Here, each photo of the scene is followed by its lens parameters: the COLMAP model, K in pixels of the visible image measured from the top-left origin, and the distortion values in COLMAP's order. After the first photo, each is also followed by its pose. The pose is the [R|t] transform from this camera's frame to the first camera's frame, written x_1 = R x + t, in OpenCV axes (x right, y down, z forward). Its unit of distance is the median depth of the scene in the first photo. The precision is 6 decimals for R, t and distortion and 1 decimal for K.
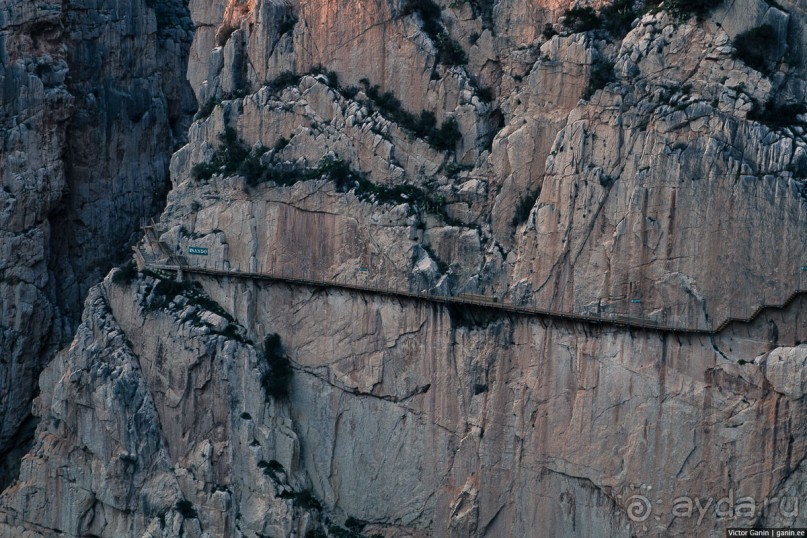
lens RADIAL K [[1736.6, 0, 403.5], [0, 1736.6, 269.0], [0, 0, 1]] dist [0.063121, 0.113899]
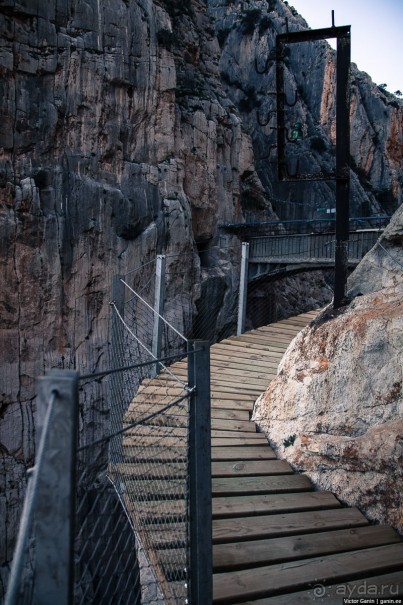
lens RADIAL K [[465.9, 0, 201.5], [0, 465.9, 302.5], [0, 0, 1]] dist [-0.138346, 0.107830]
pose [[0.982754, 0.015448, -0.184274, -0.105561], [-0.018229, 0.999744, -0.013405, -0.063819], [0.184019, 0.016533, 0.982784, 0.865863]]
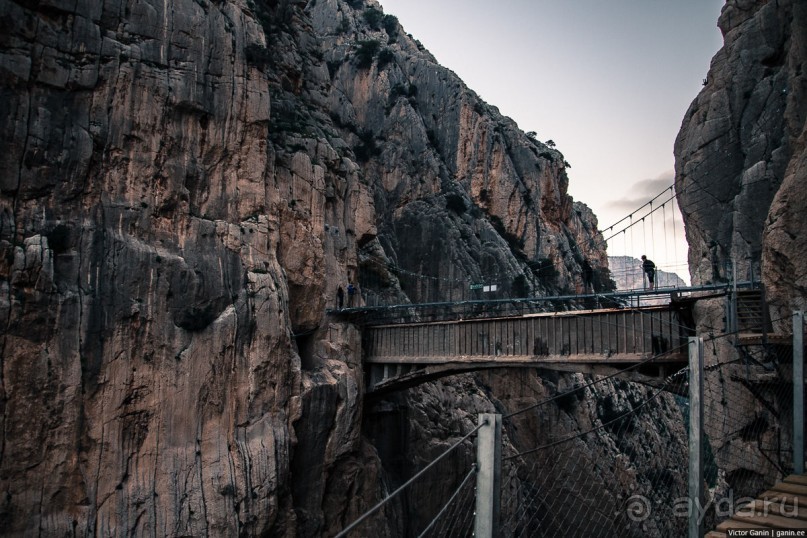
lens RADIAL K [[621.4, 0, 403.5], [0, 621.4, 269.0], [0, 0, 1]] dist [-0.138346, 0.107830]
pose [[0.999601, -0.018698, -0.021194, -0.108216], [0.013075, 0.970742, -0.239768, -0.066453], [0.025058, 0.239395, 0.970599, 0.878202]]
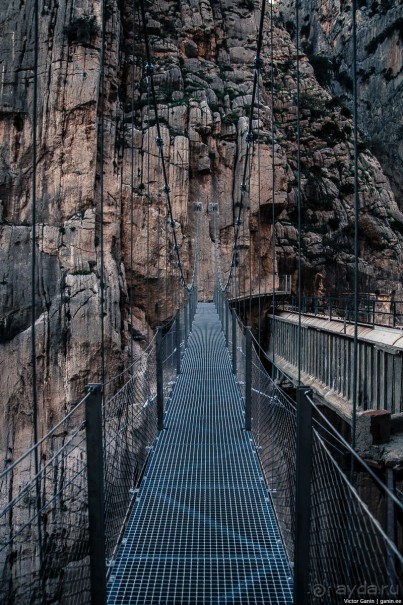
lens RADIAL K [[465.9, 0, 201.5], [0, 465.9, 302.5], [0, 0, 1]] dist [-0.138346, 0.107830]
pose [[0.755457, -0.007906, -0.655151, -0.060553], [-0.034054, 0.998102, -0.051313, -0.089743], [0.654313, 0.061076, 0.753754, 0.957854]]
